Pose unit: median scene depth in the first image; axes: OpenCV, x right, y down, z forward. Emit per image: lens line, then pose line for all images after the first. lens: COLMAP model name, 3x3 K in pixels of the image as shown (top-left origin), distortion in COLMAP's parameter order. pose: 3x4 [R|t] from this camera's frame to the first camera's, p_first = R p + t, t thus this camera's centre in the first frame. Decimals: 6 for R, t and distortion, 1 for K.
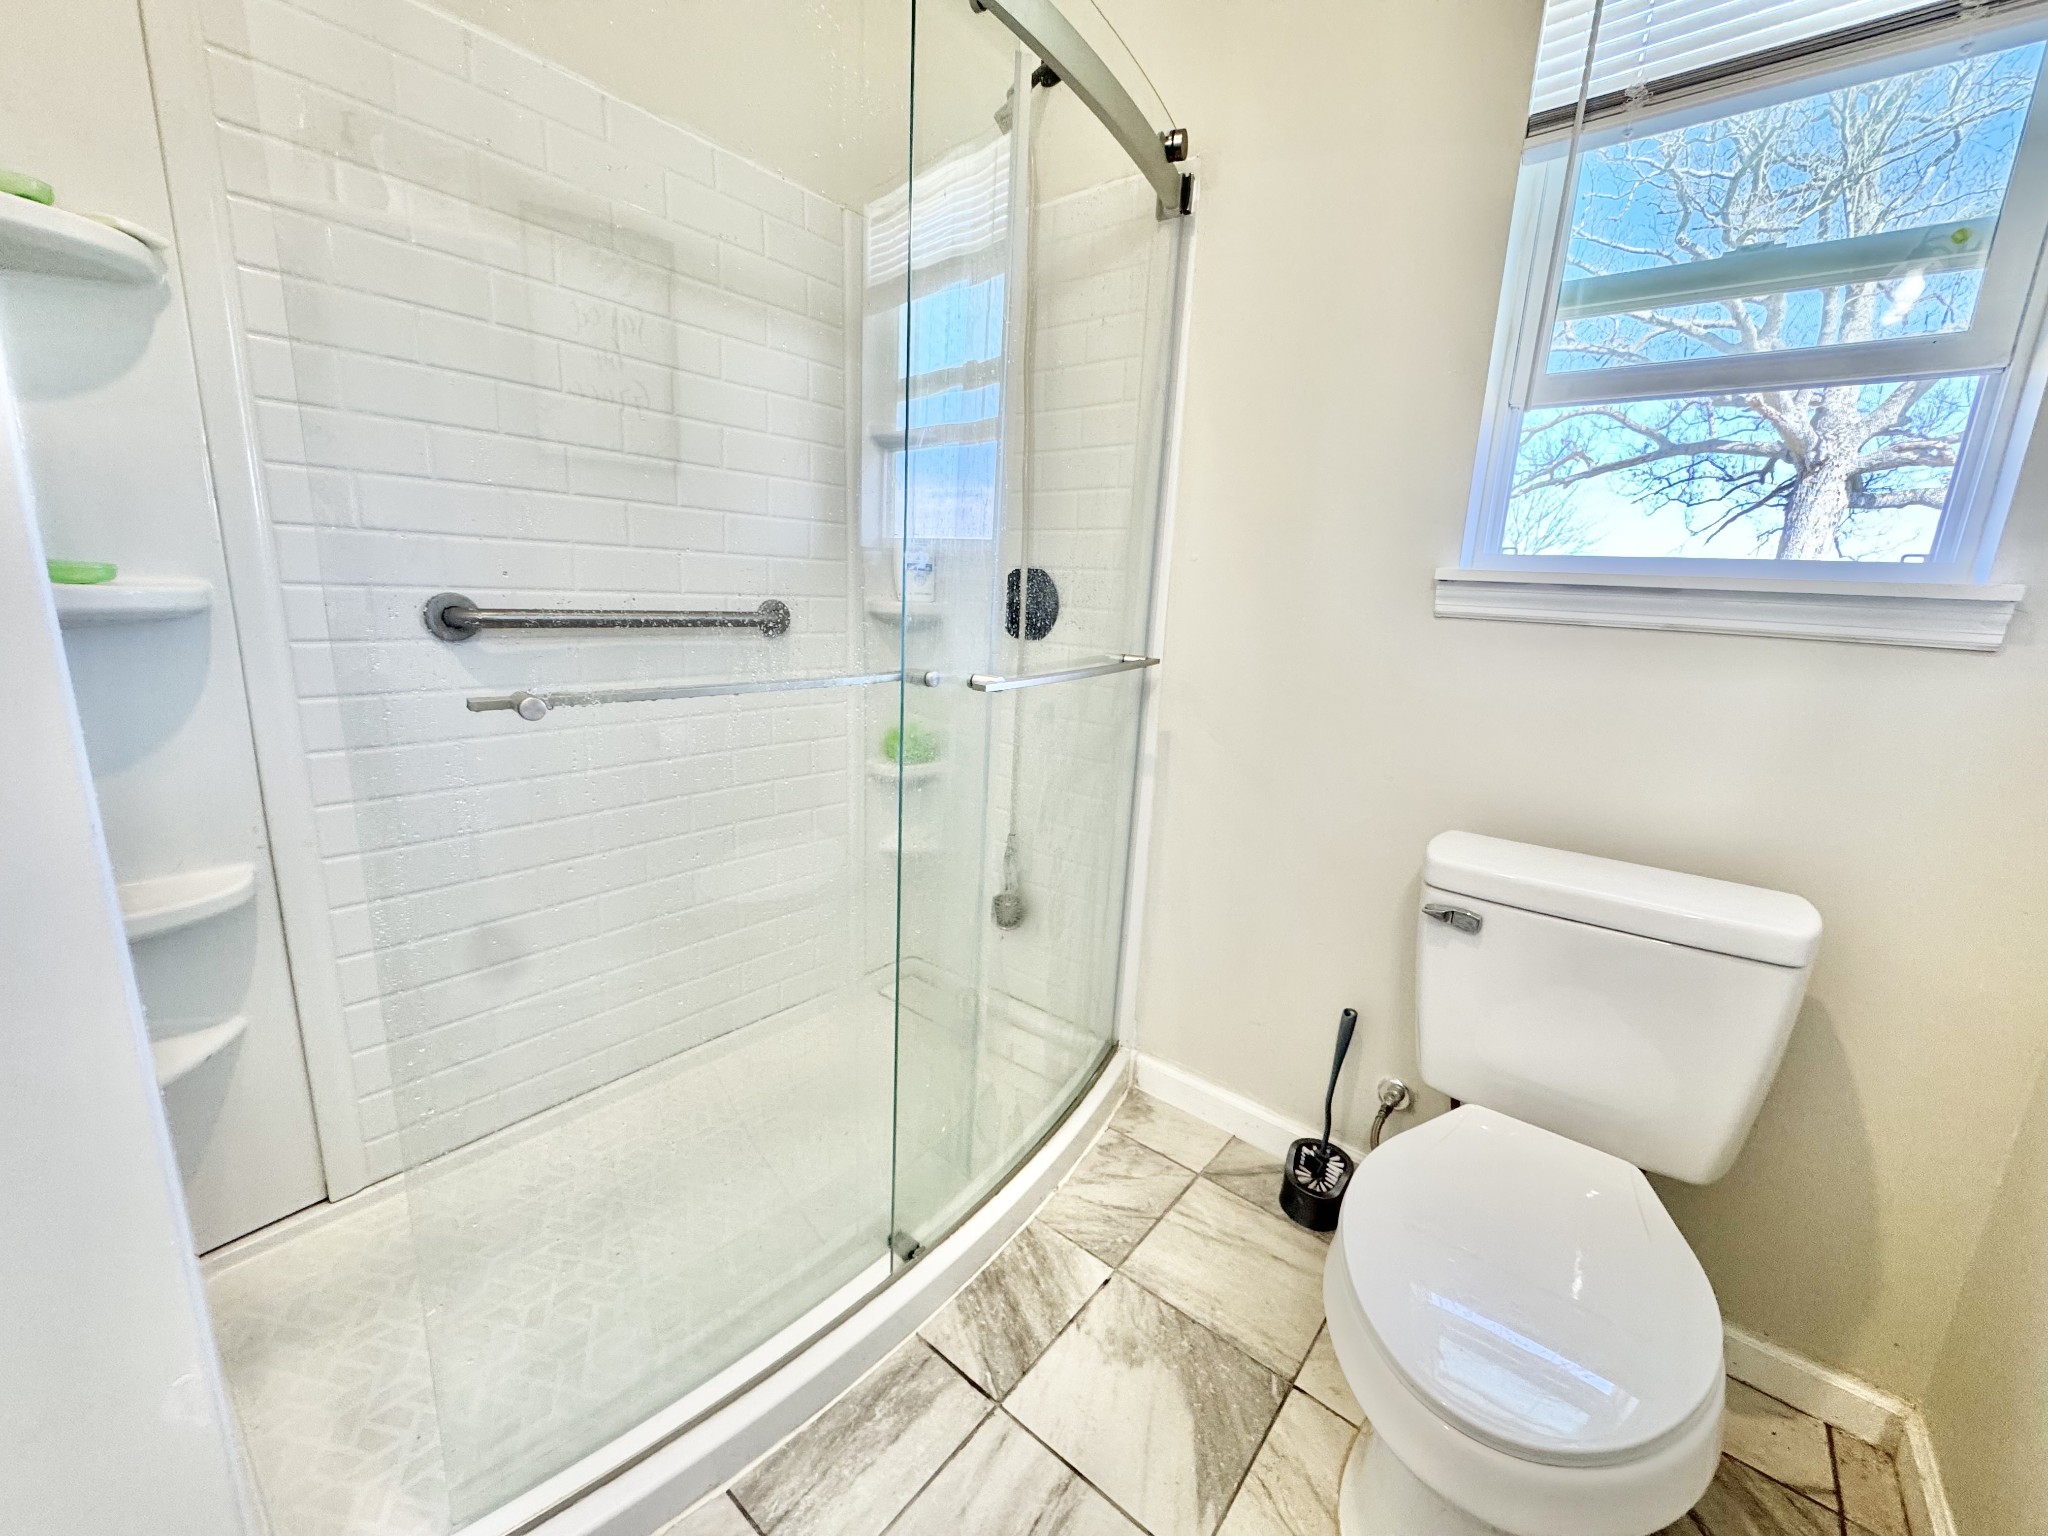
lens RADIAL K [[813.2, 0, 1030.0], [0, 813.2, 768.5], [0, 0, 1]] dist [-0.002670, -0.000231]
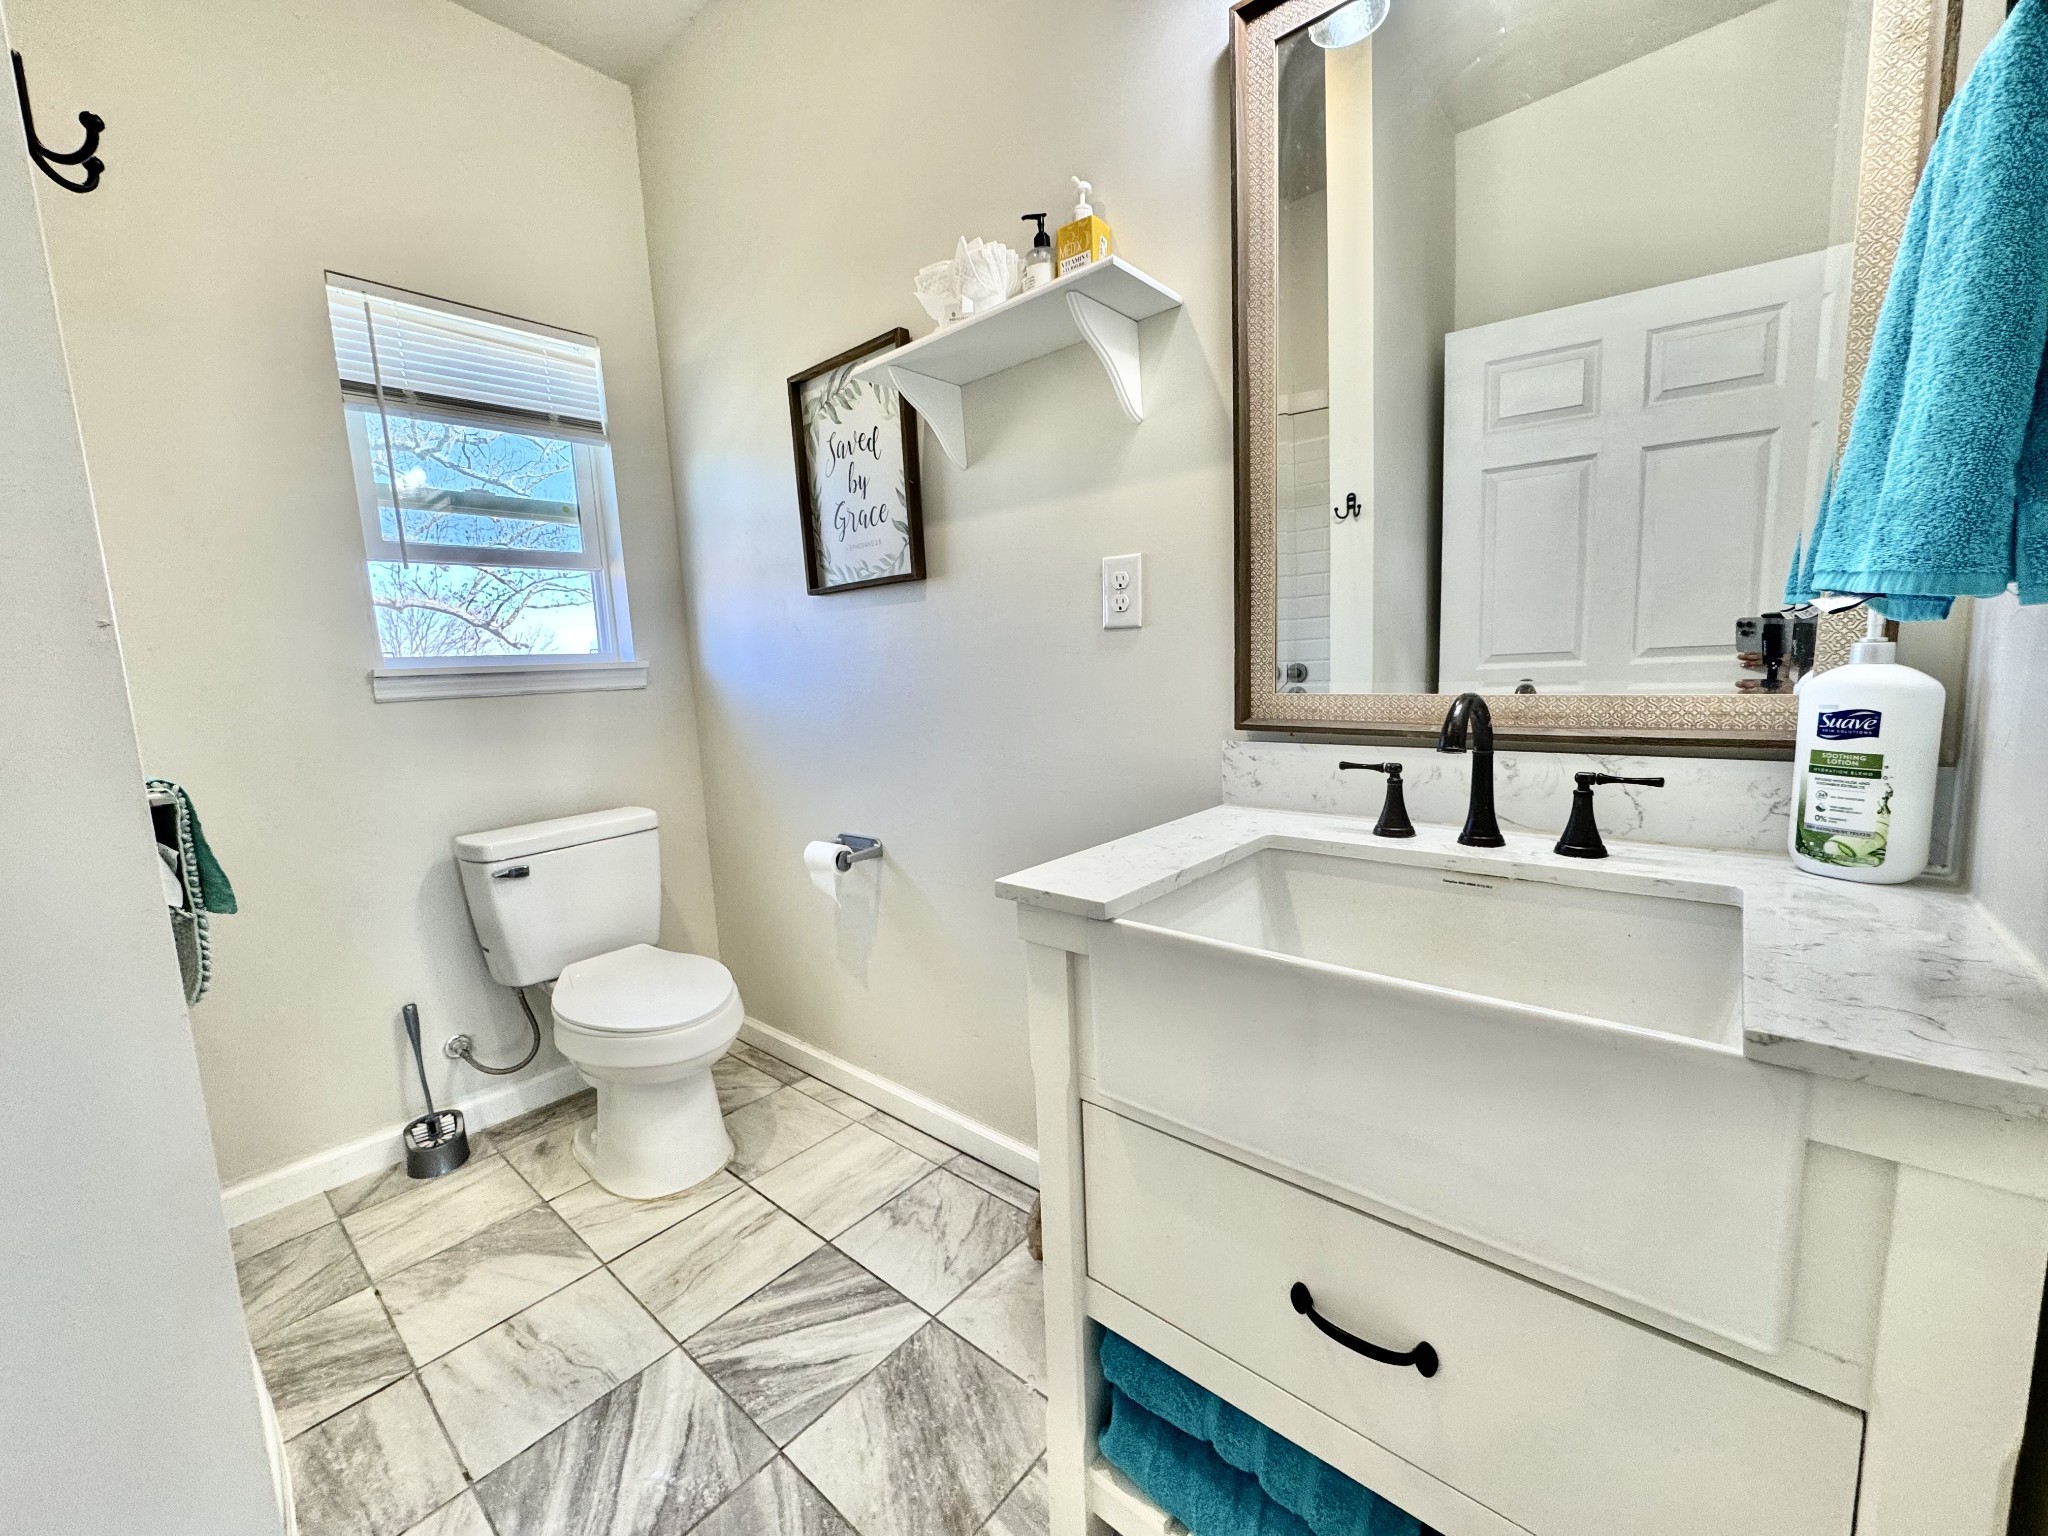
lens RADIAL K [[813.2, 0, 1024.9], [0, 813.2, 776.2], [0, 0, 1]] dist [-0.002670, -0.000231]
pose [[0.035234, -0.190876, 0.980982, -0.918138], [0.266582, 0.947820, 0.174849, -0.014132], [-0.963168, 0.255351, 0.084279, -0.171033]]
